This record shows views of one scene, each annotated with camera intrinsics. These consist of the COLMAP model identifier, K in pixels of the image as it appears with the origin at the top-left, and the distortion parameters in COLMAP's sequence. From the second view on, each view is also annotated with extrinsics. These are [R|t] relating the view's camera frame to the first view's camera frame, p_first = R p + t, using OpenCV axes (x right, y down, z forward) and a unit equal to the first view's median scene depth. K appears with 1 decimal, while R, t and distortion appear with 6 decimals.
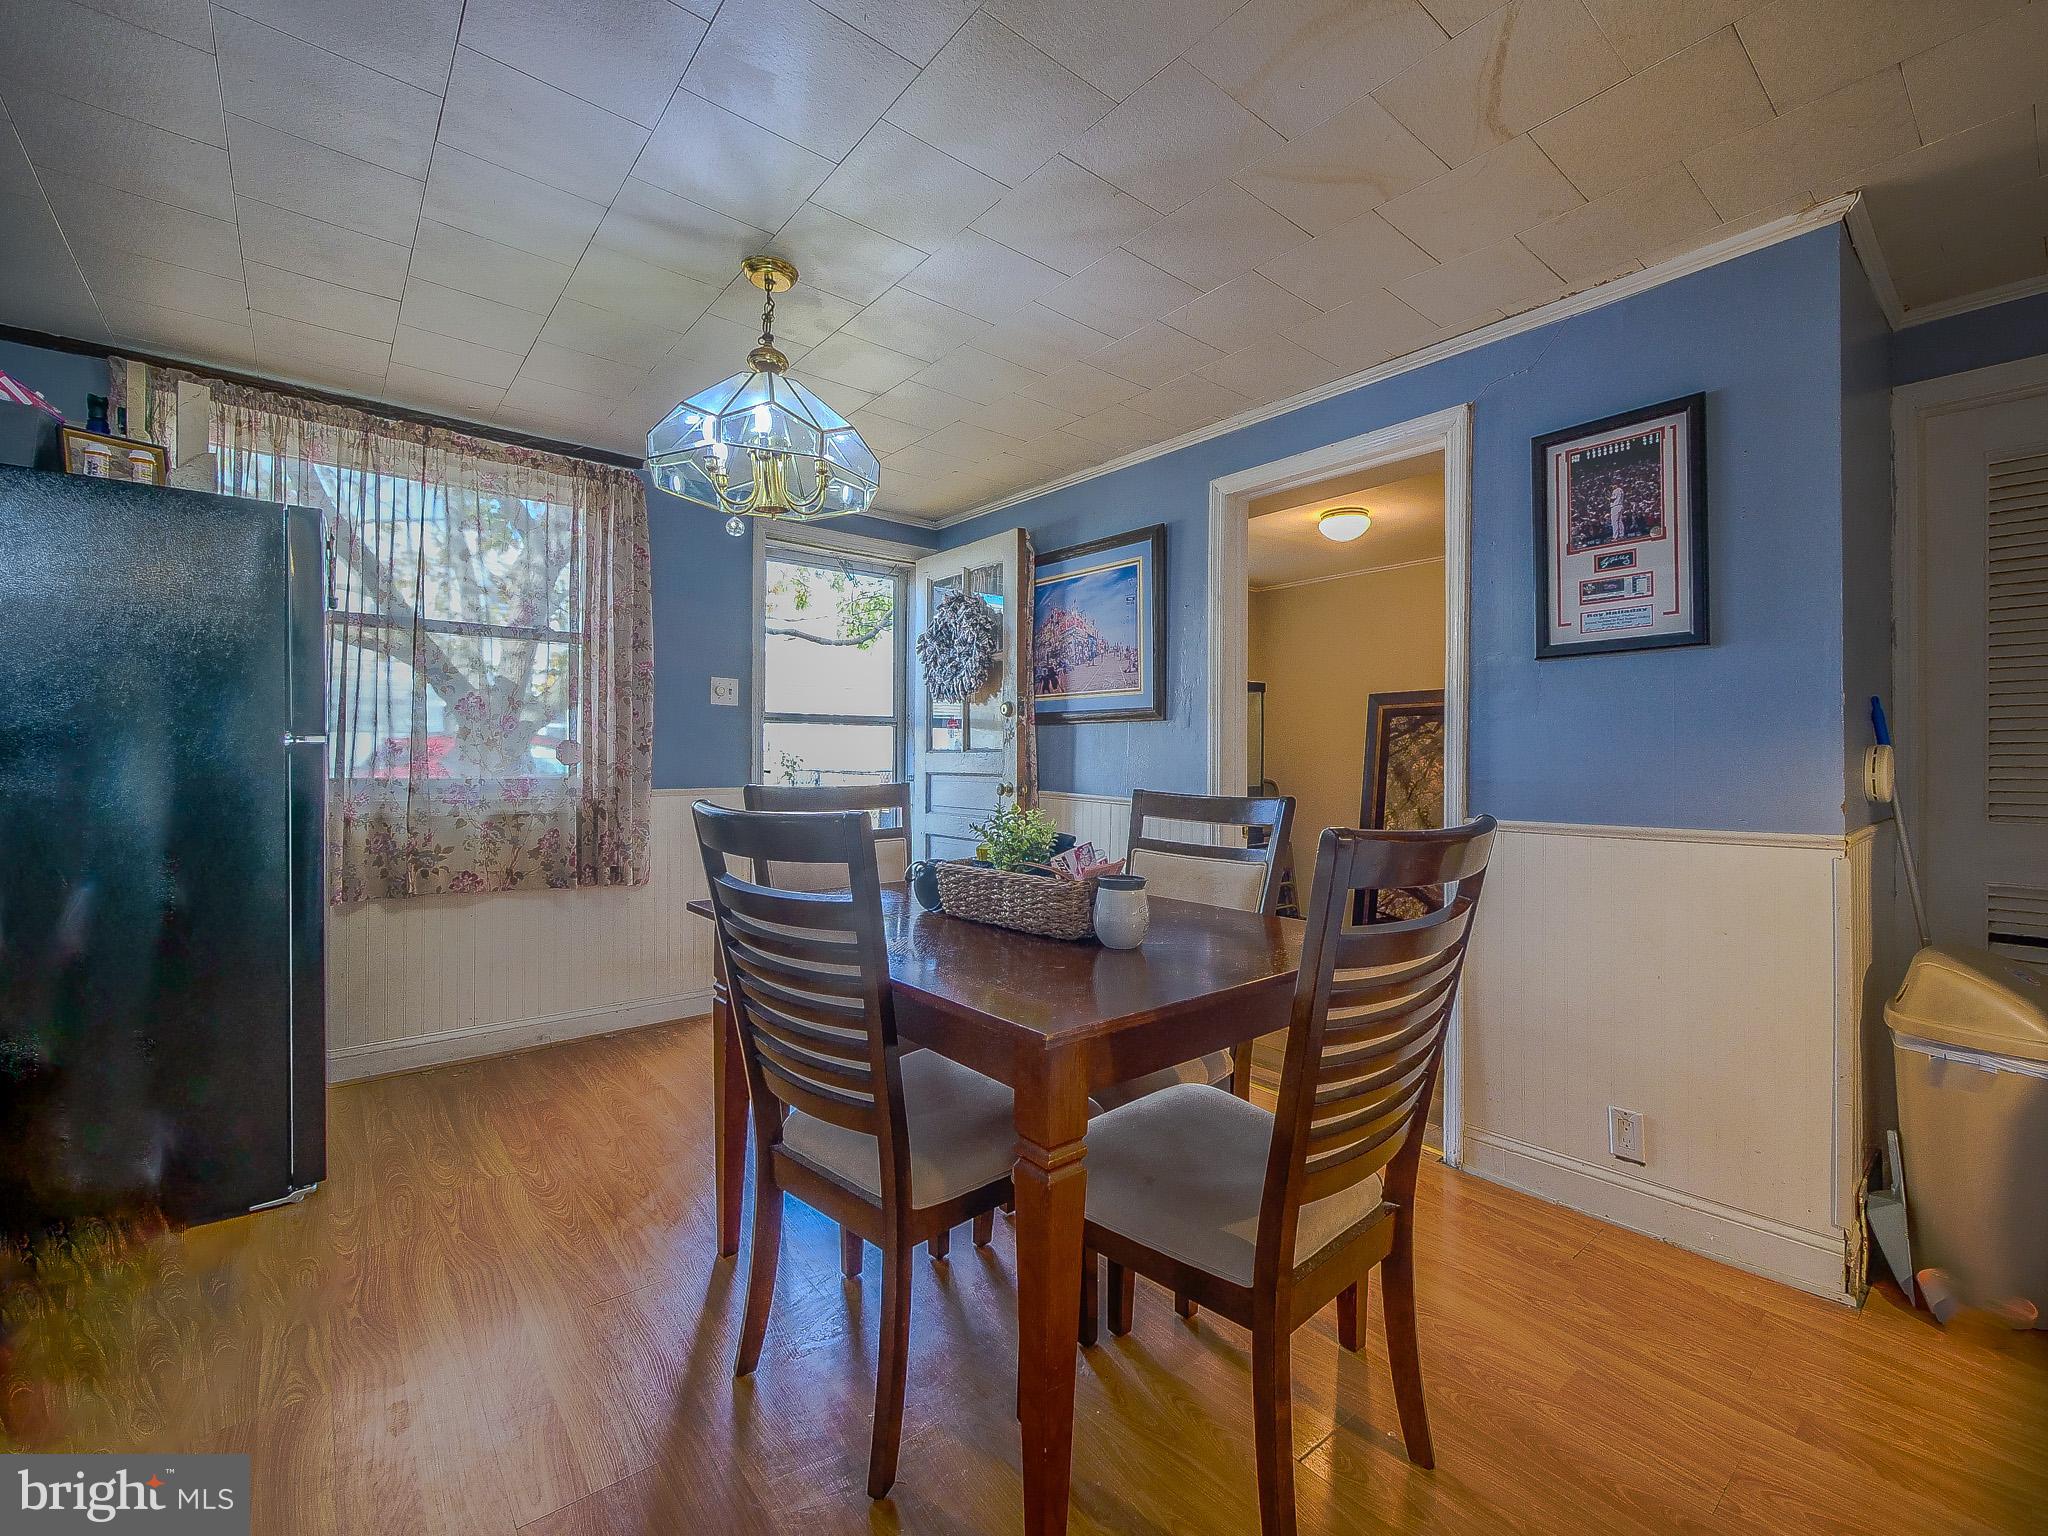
lens RADIAL K [[882.3, 0, 1032.7], [0, 882.3, 768.0], [0, 0, 1]] dist [0.001021, 0.000423]
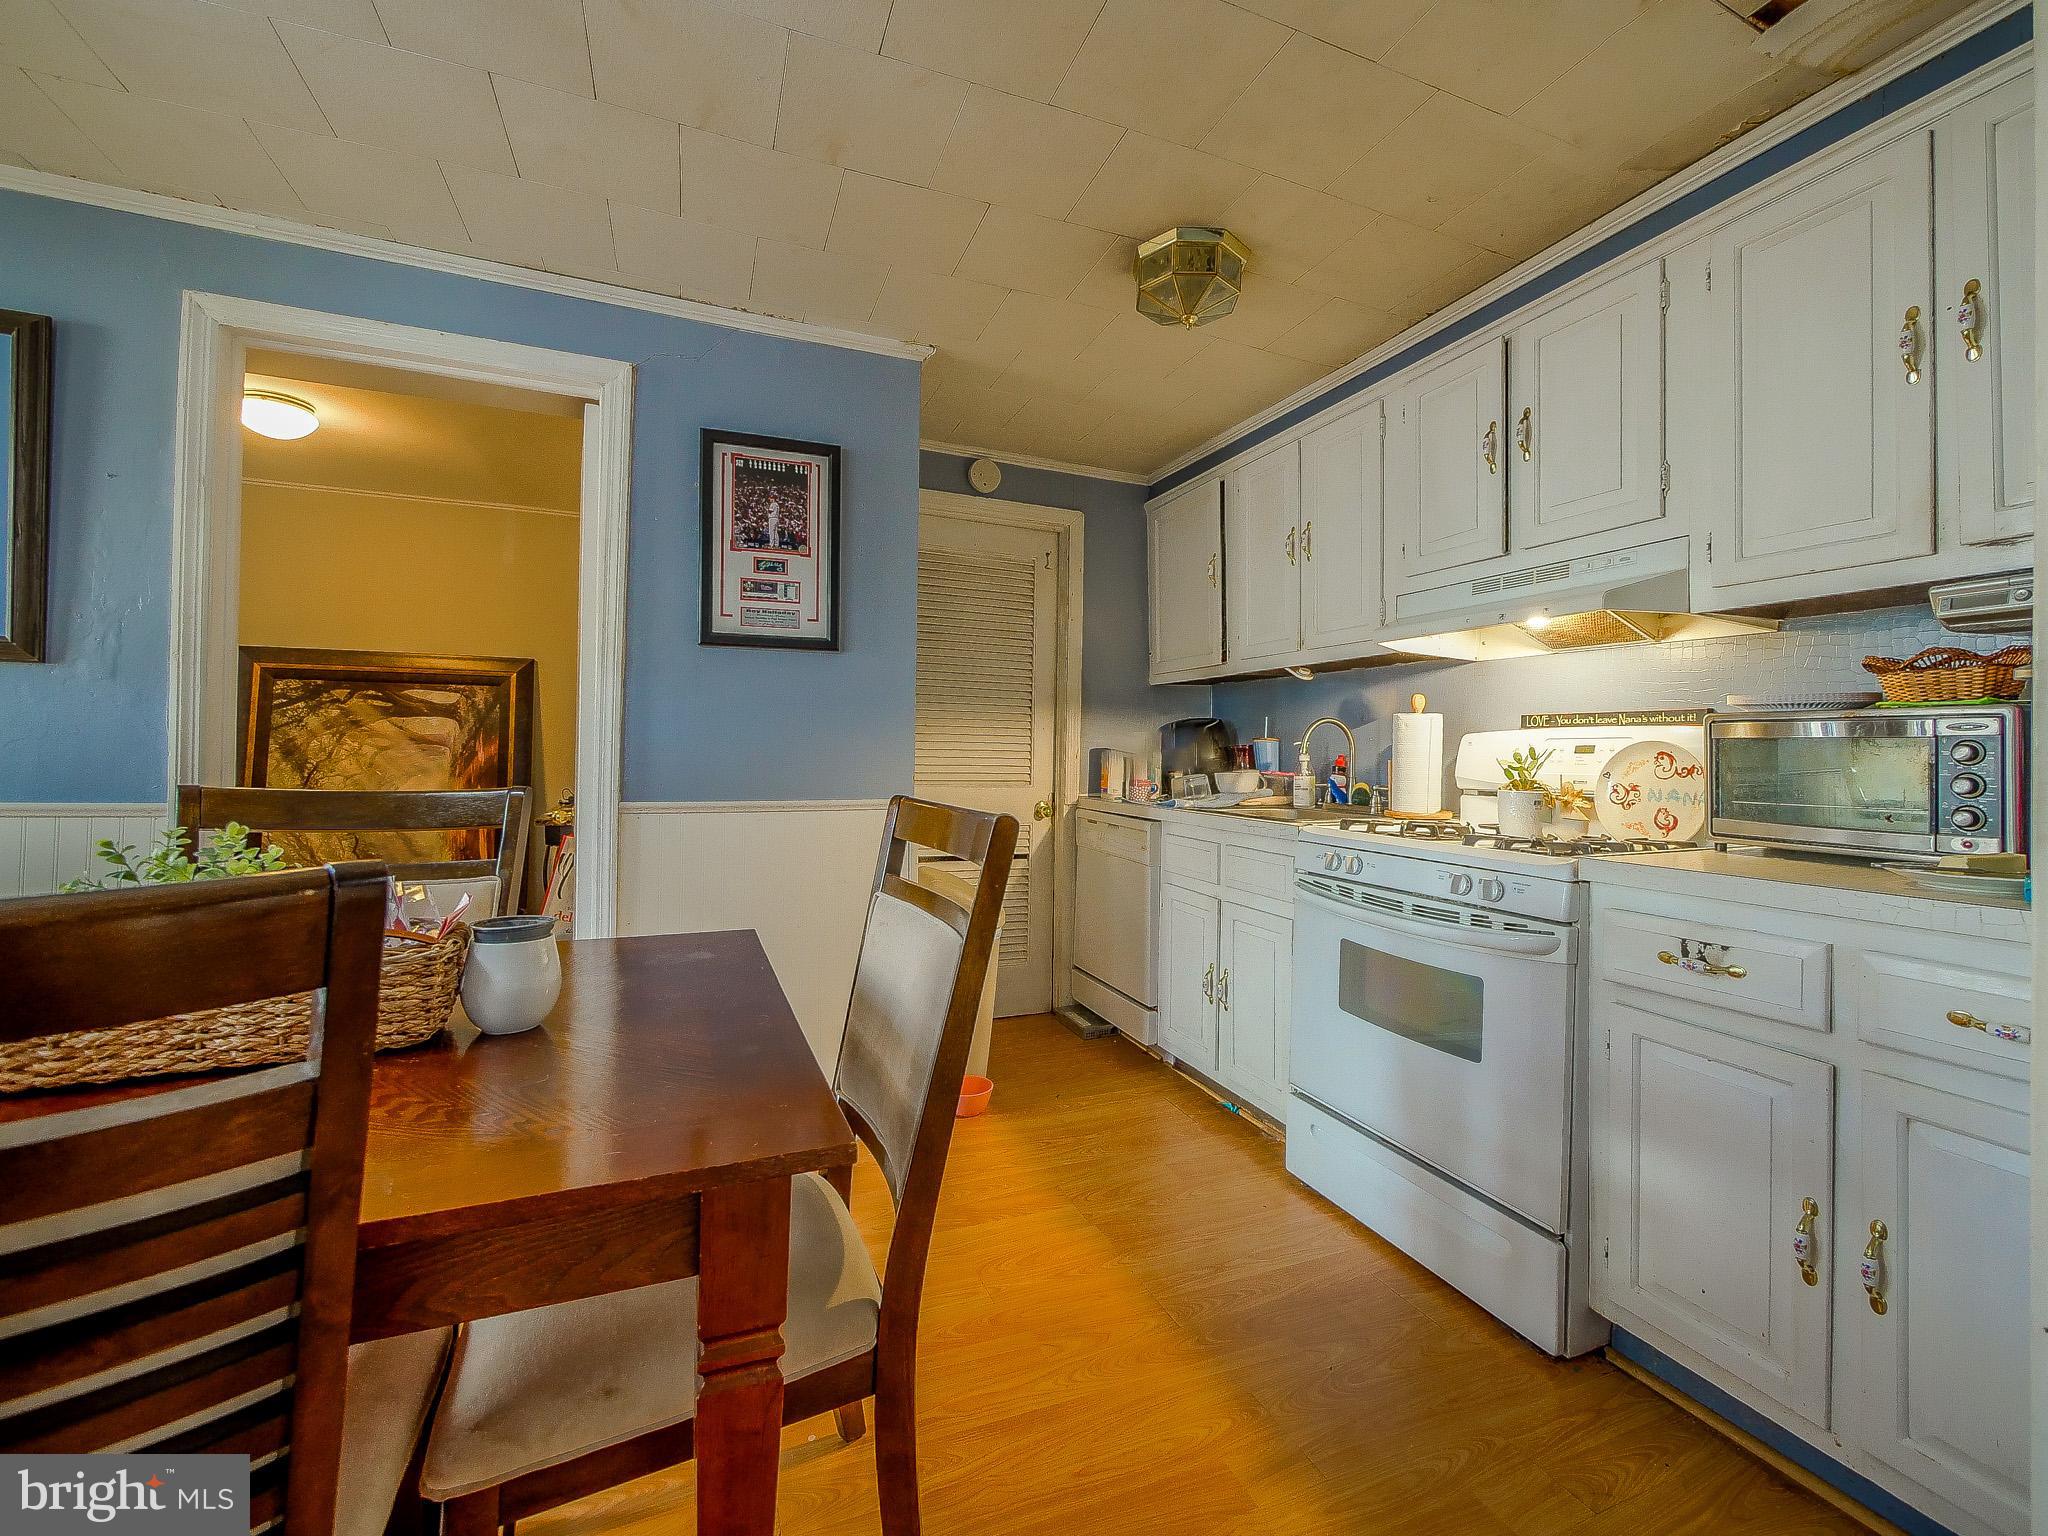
lens RADIAL K [[882.3, 0, 1036.8], [0, 882.3, 747.5], [0, 0, 1]] dist [0.001021, 0.000423]
pose [[0.298442, -0.000519, 0.954428, -0.307058], [-0.004763, 0.999987, 0.002033, -0.006689], [-0.954416, -0.005153, 0.298435, 0.331462]]
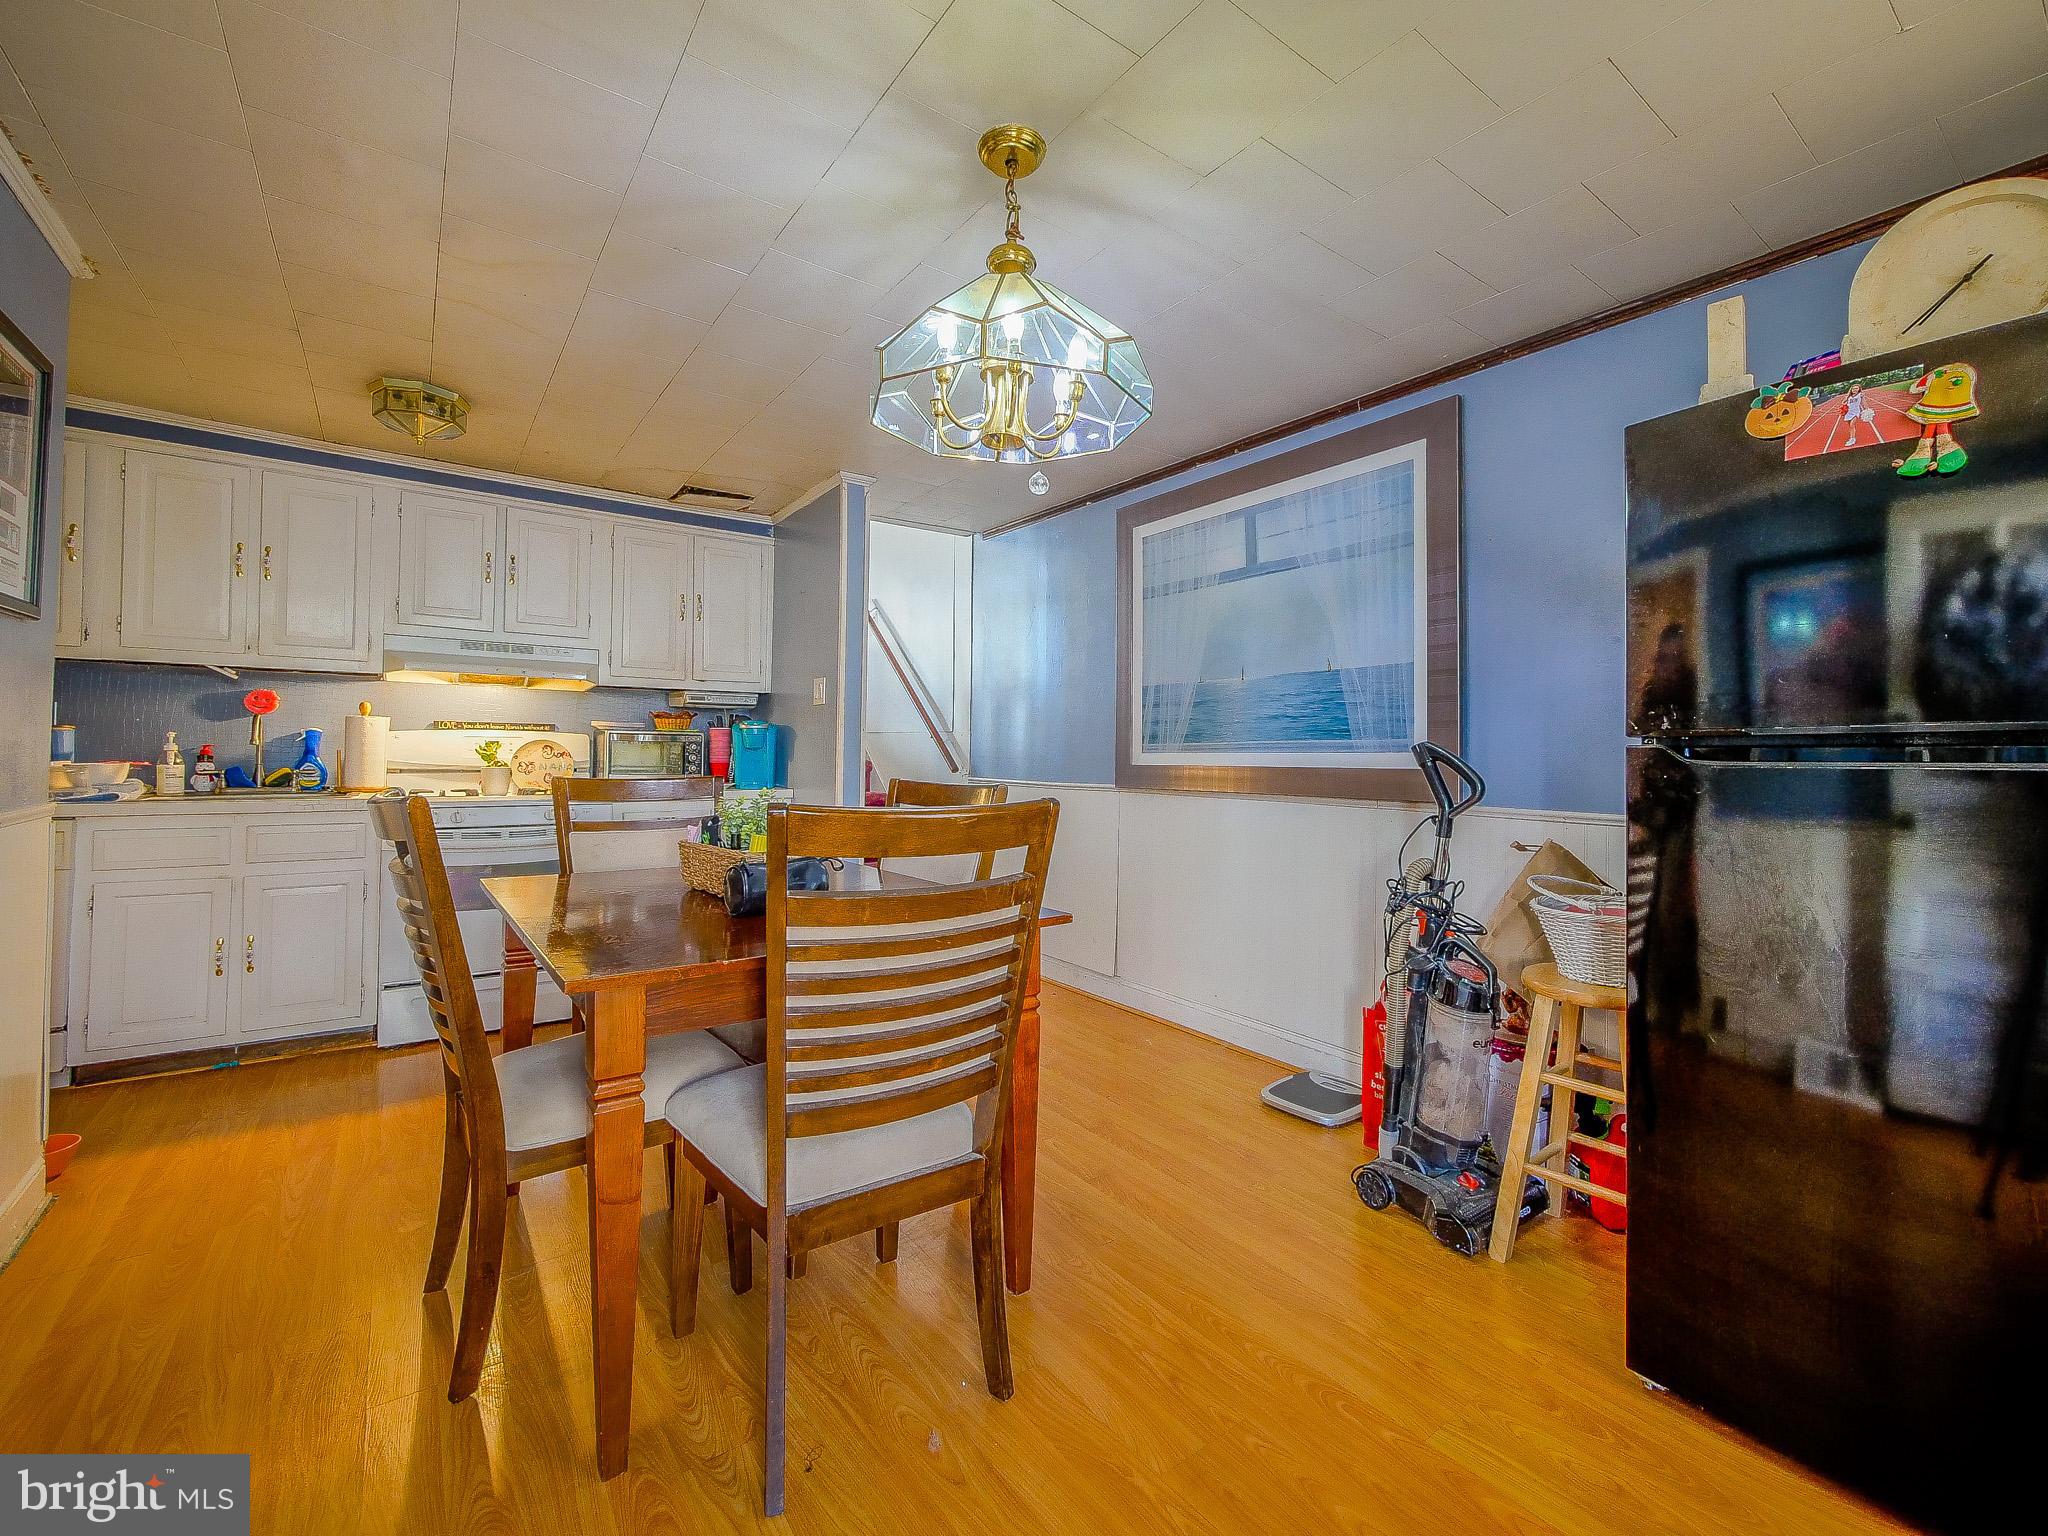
lens RADIAL K [[882.3, 0, 1043.4], [0, 882.3, 739.8], [0, 0, 1]] dist [0.001021, 0.000423]
pose [[-0.996993, -0.016062, 0.075810, -0.407546], [-0.017122, 0.999764, -0.013361, -0.007587], [-0.075578, -0.014618, -0.997033, 1.714888]]
